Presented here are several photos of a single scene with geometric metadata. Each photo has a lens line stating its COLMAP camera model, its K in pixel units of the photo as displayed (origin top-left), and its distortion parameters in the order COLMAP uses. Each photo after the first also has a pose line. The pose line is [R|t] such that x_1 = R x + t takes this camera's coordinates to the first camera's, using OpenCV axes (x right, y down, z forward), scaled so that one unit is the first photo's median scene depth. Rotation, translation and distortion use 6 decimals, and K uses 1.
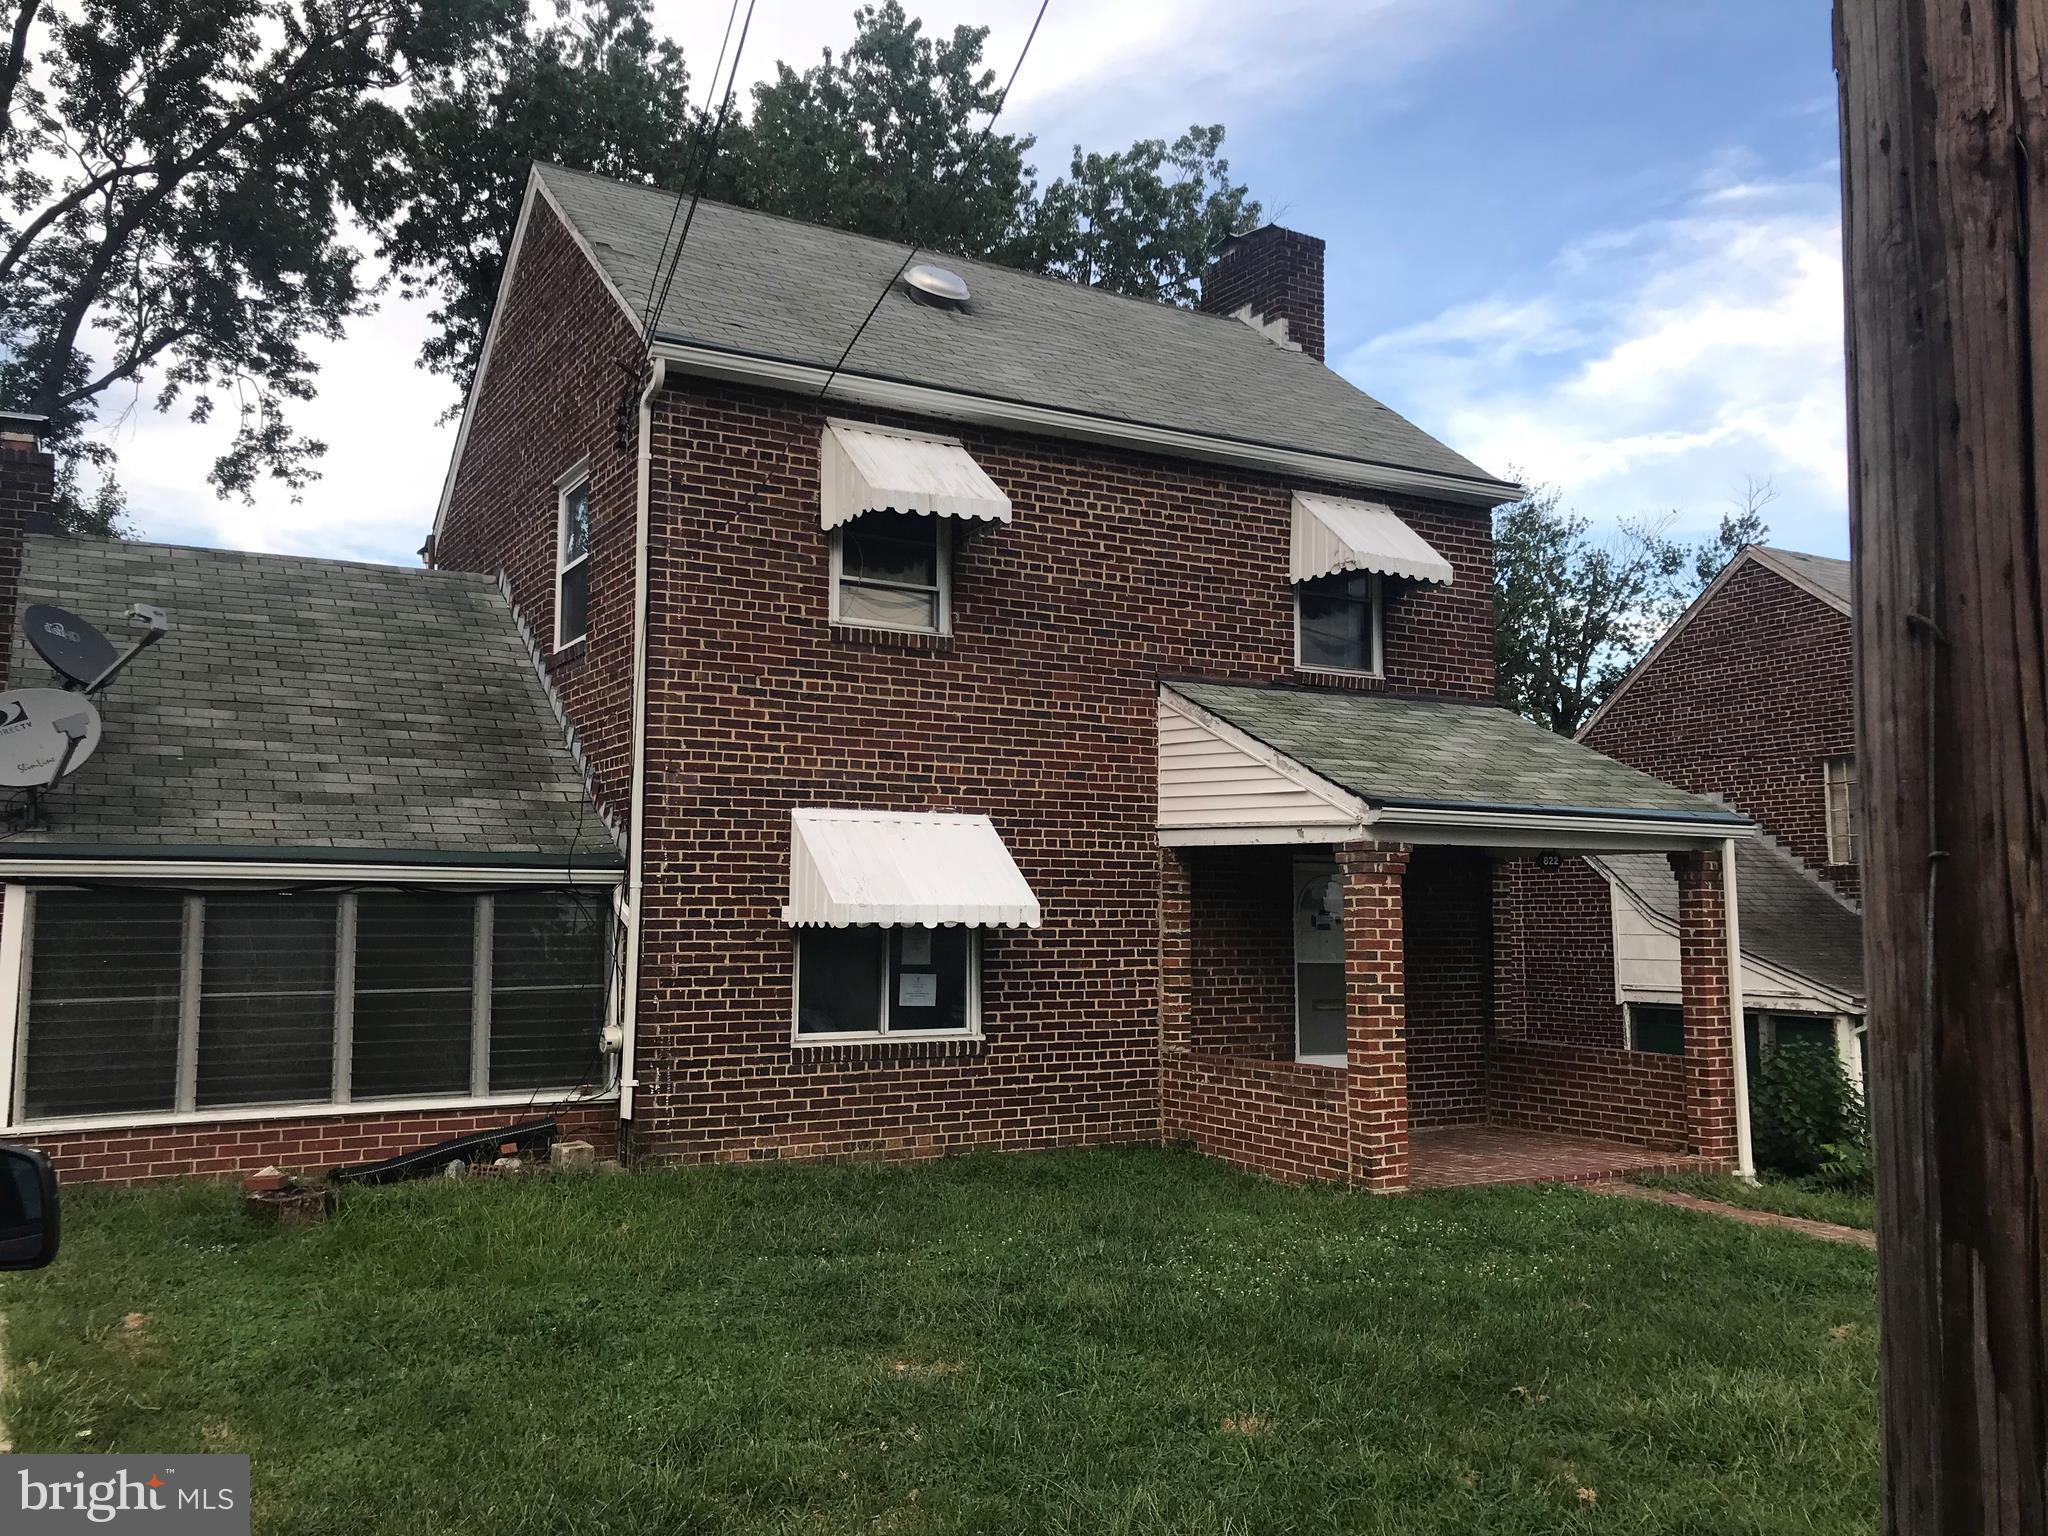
lens RADIAL K [[1667.2, 0, 1024.0], [0, 1667.2, 768.0], [0, 0, 1]] dist [0.128758, -0.382689]
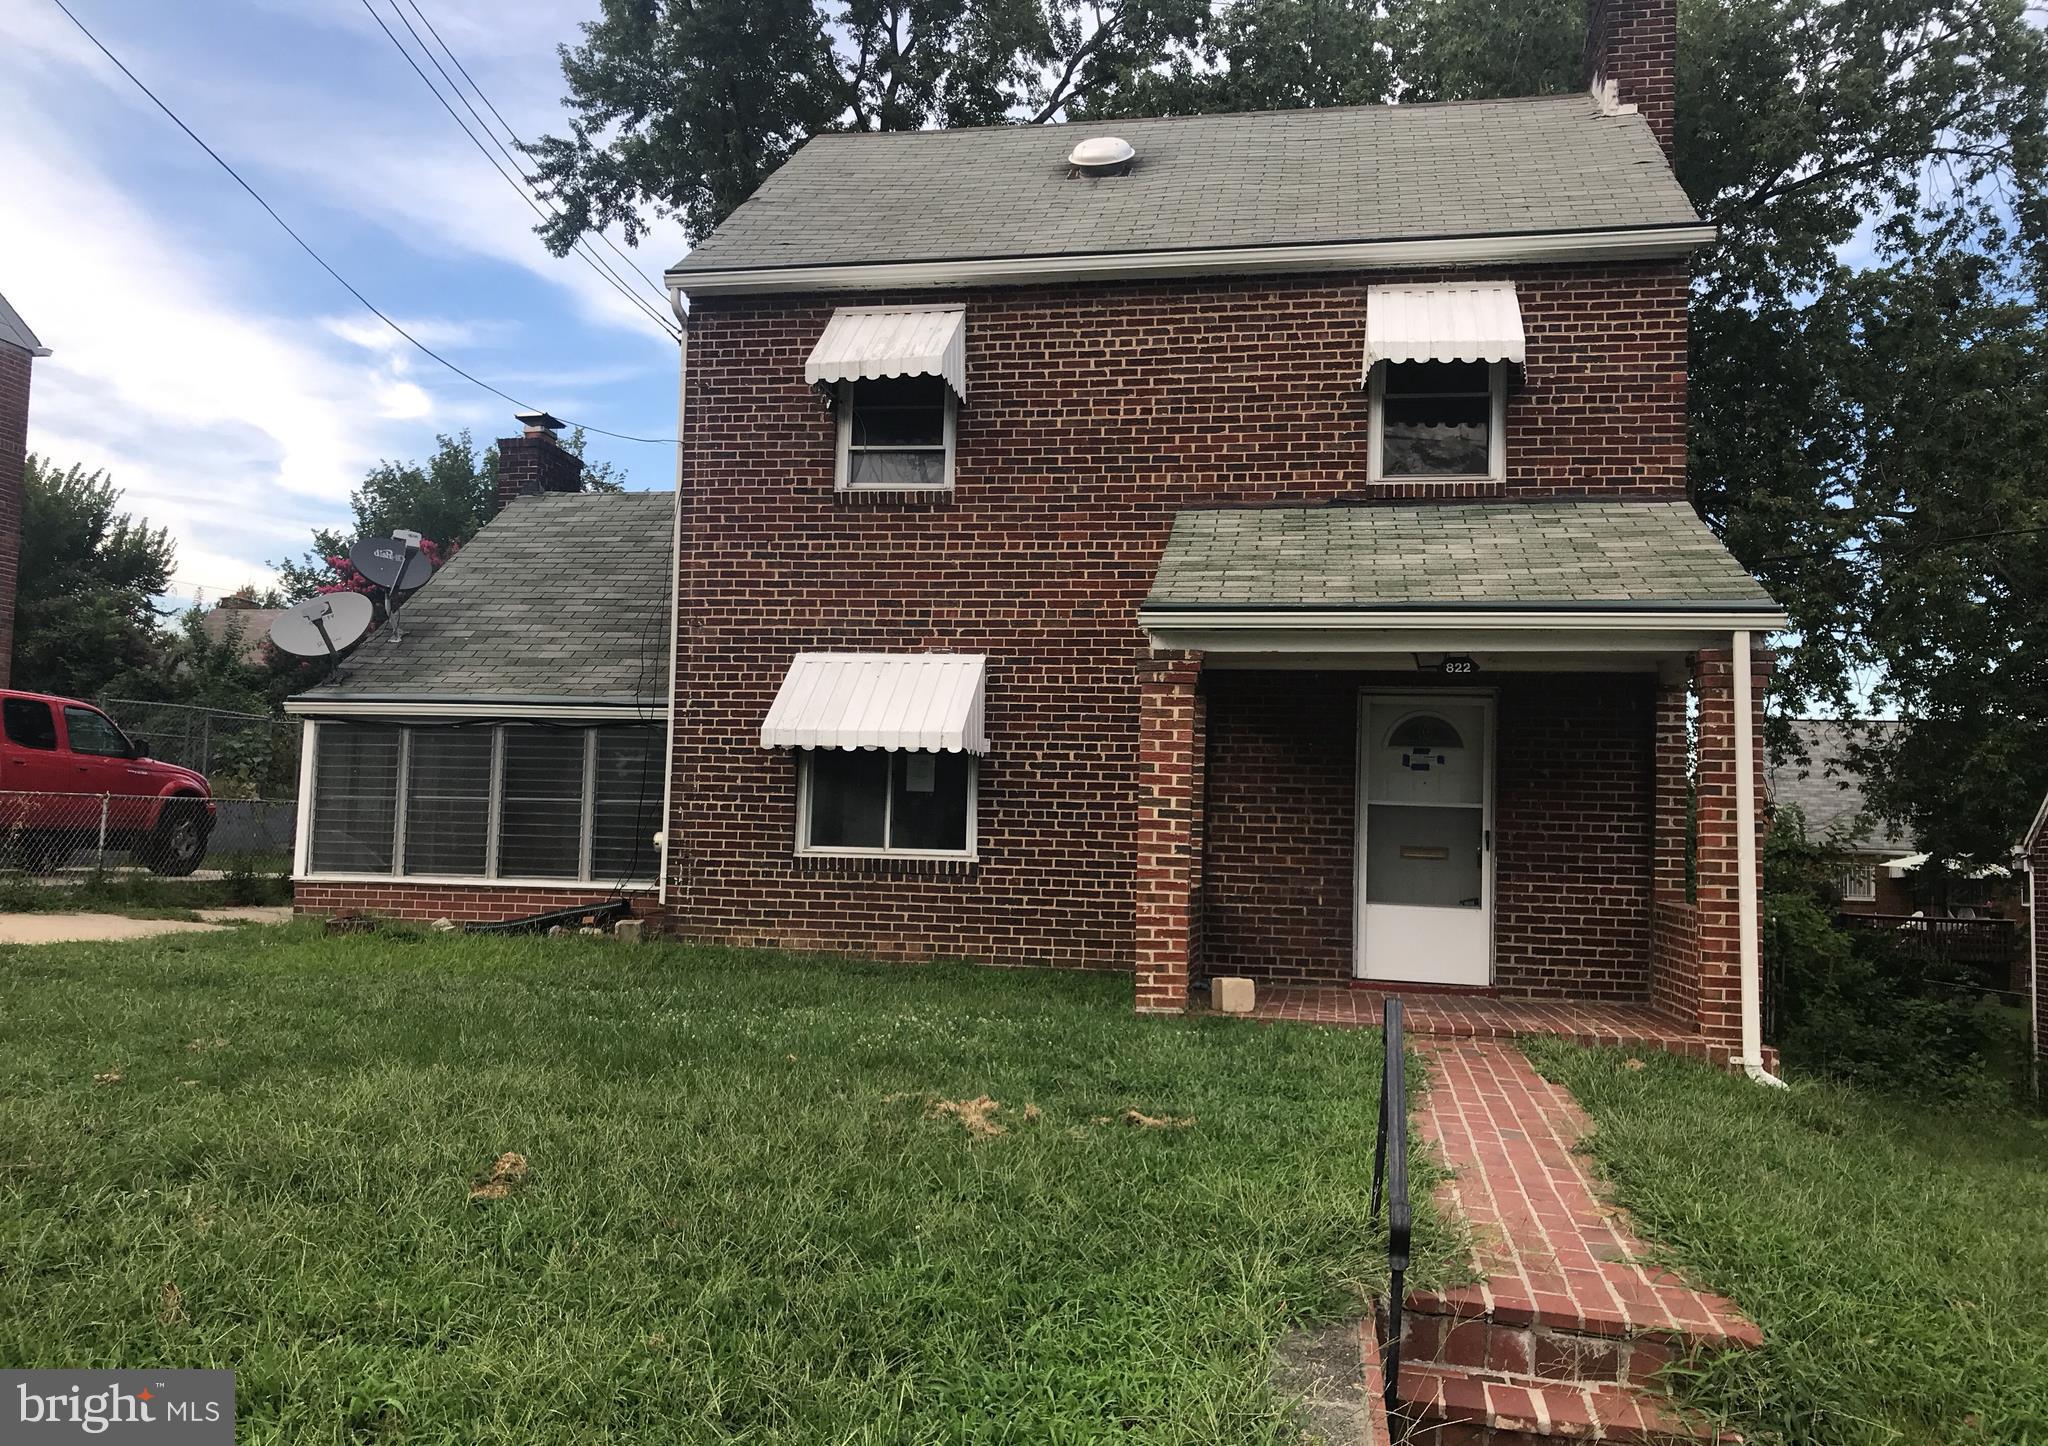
lens RADIAL K [[1664.2, 0, 1025.4], [0, 1664.2, 765.8], [0, 0, 1]] dist [0.151424, -0.389062]
pose [[0.757534, -0.012971, -0.652667, 0.716594], [0.032847, 0.999293, 0.018265, 0.083680], [0.651969, -0.035274, 0.757424, 0.212030]]
